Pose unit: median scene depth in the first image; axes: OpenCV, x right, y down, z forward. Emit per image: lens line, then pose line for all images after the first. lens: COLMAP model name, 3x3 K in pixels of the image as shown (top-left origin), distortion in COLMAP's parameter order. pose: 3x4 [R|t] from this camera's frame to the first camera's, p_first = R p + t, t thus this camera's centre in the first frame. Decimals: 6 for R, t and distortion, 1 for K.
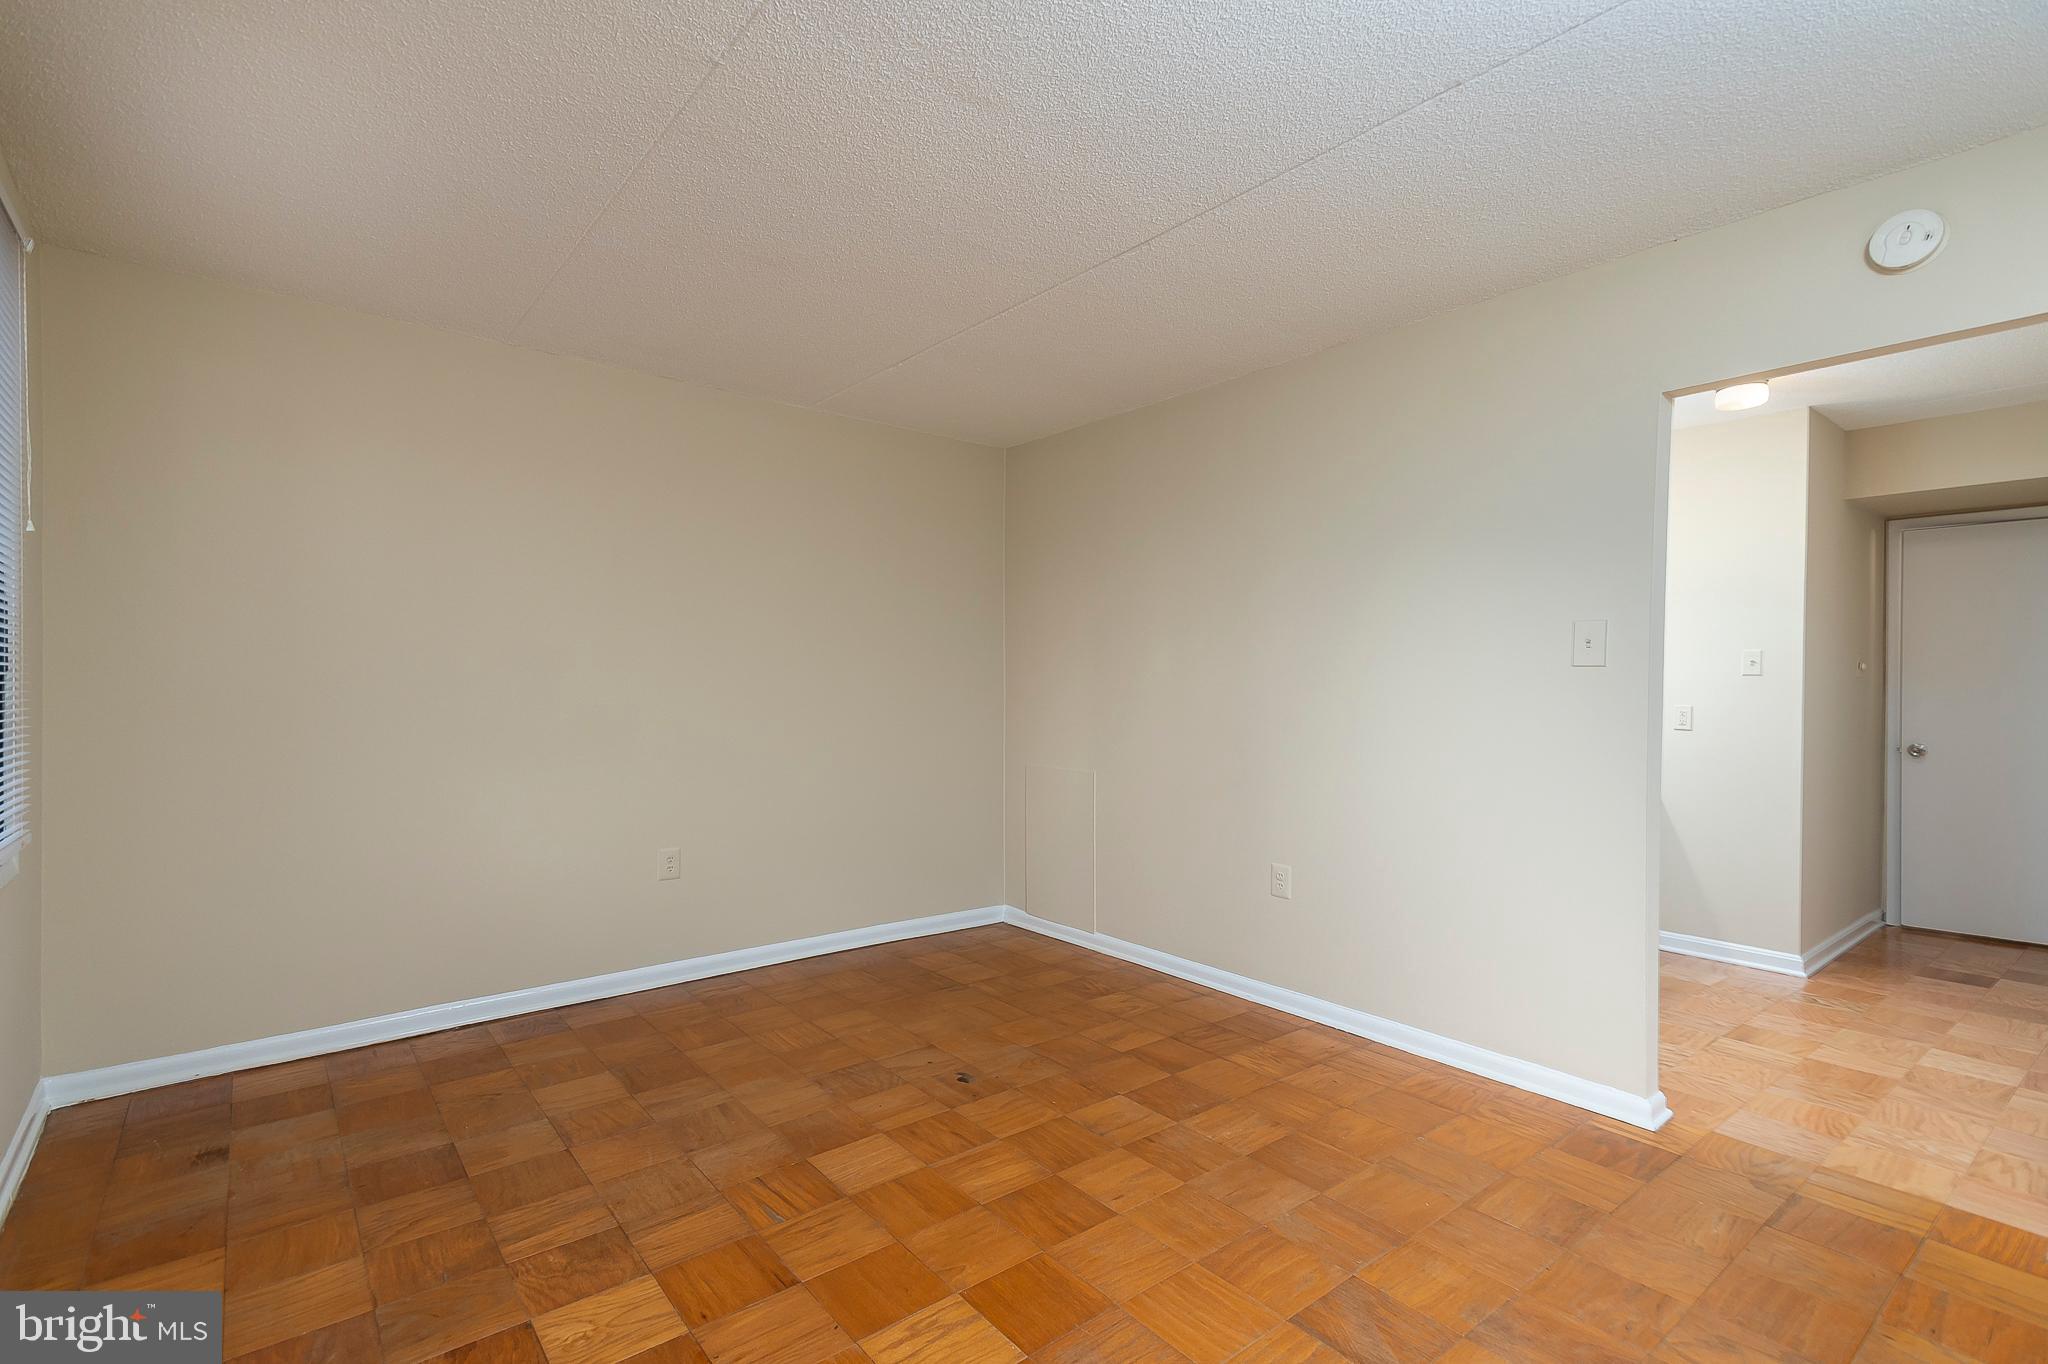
lens RADIAL K [[954.9, 0, 1012.7], [0, 954.9, 685.5], [0, 0, 1]] dist [0.031363, -0.008239]
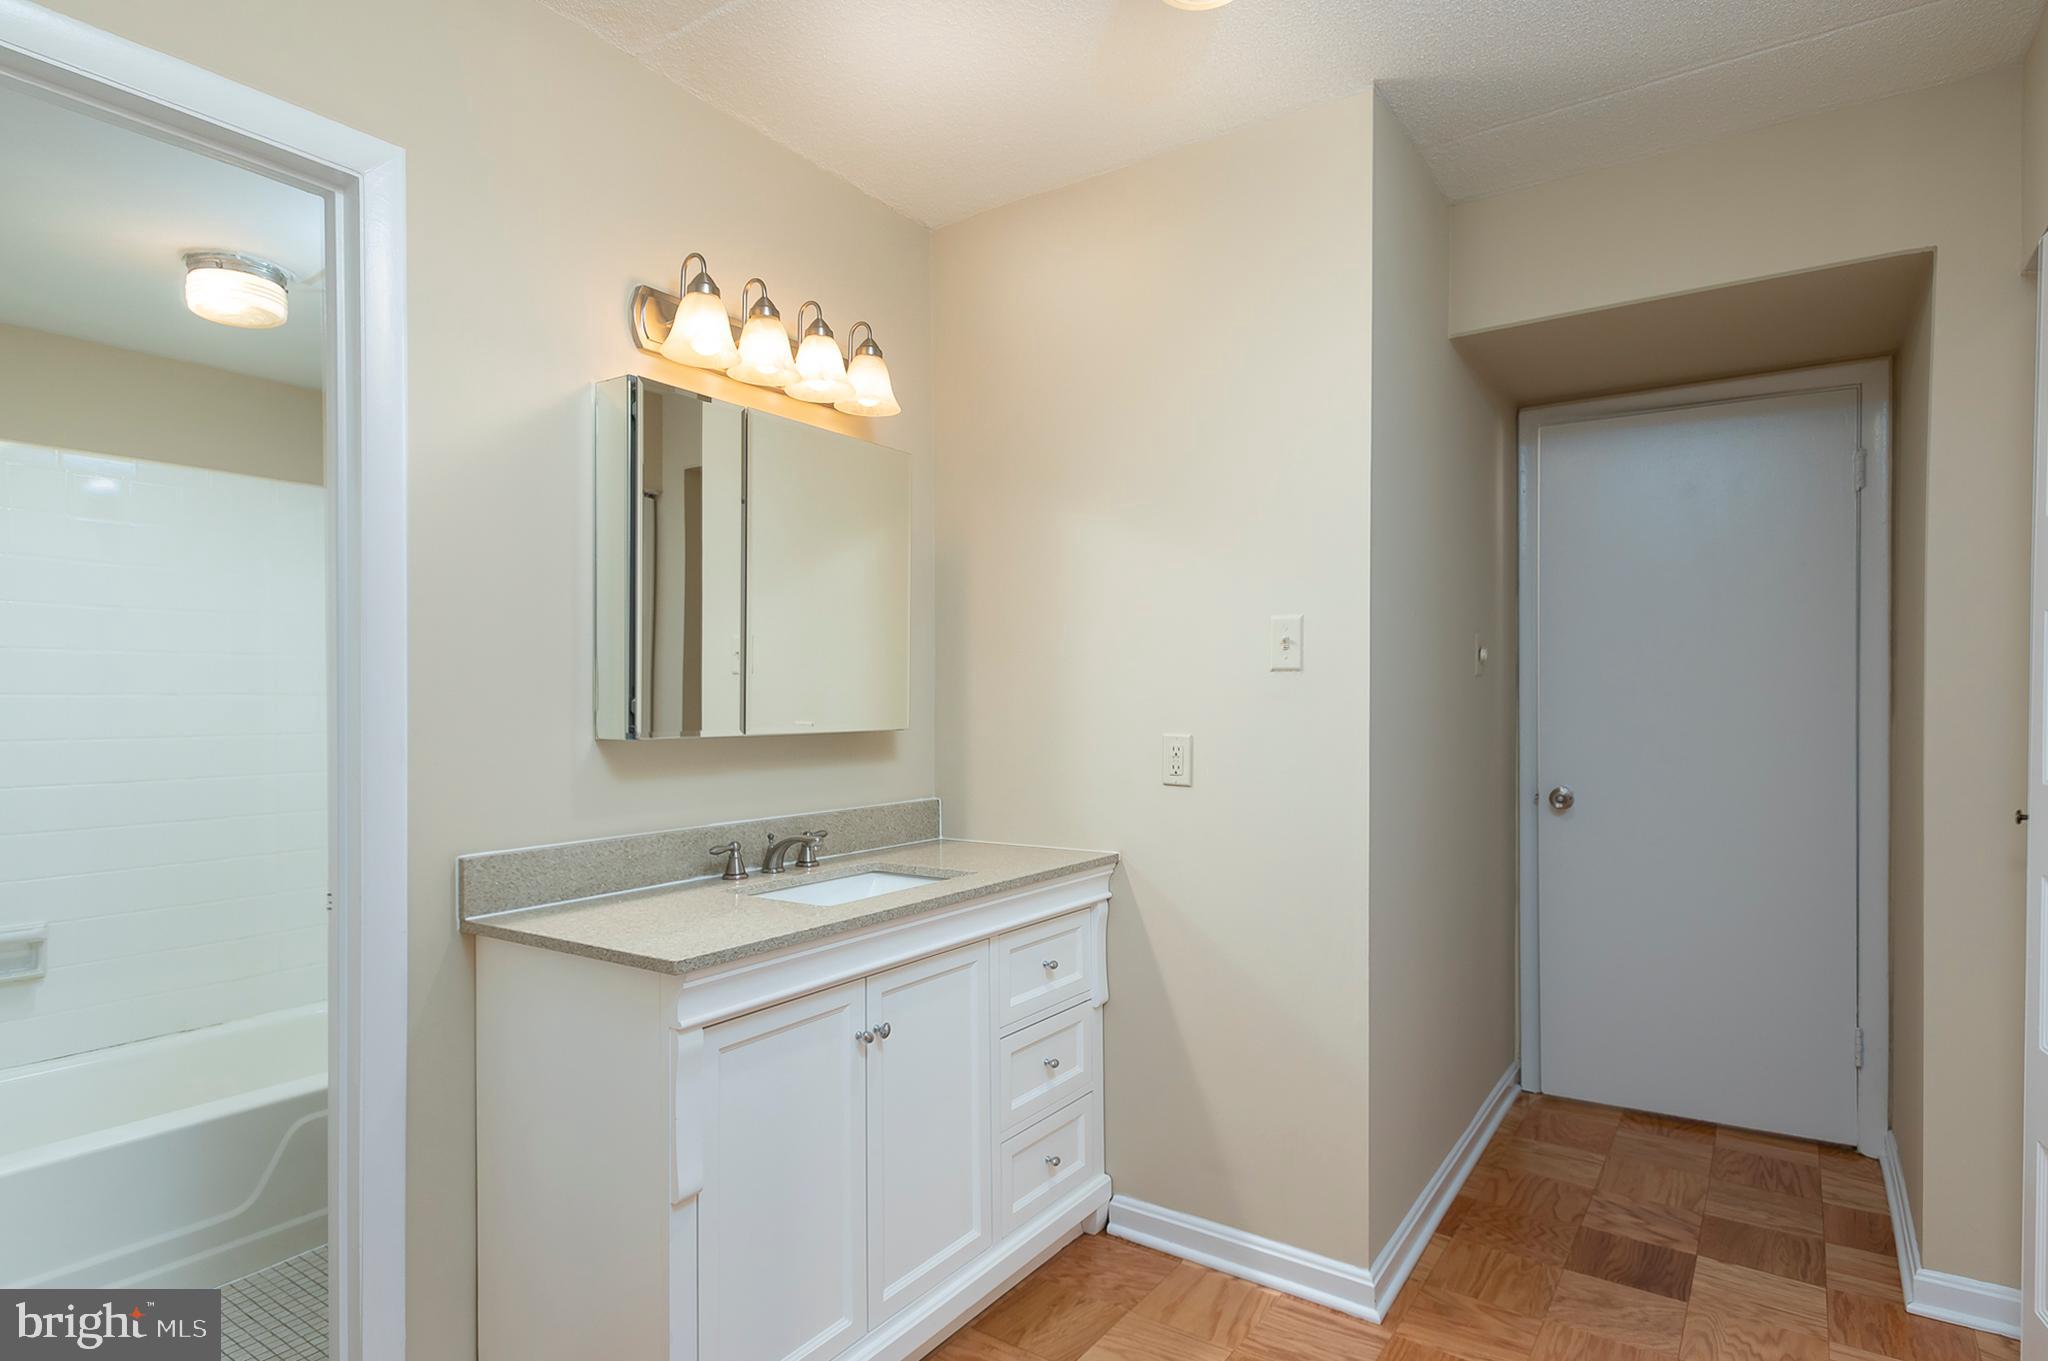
lens RADIAL K [[1041.0, 0, 1035.3], [0, 1041.0, 695.5], [0, 0, 1]] dist [0.016516, -0.008772]
pose [[0.959541, -0.012888, 0.281272, 0.449466], [0.011569, 0.999913, 0.006347, -0.002831], [-0.281330, -0.002836, 0.959607, 0.487985]]
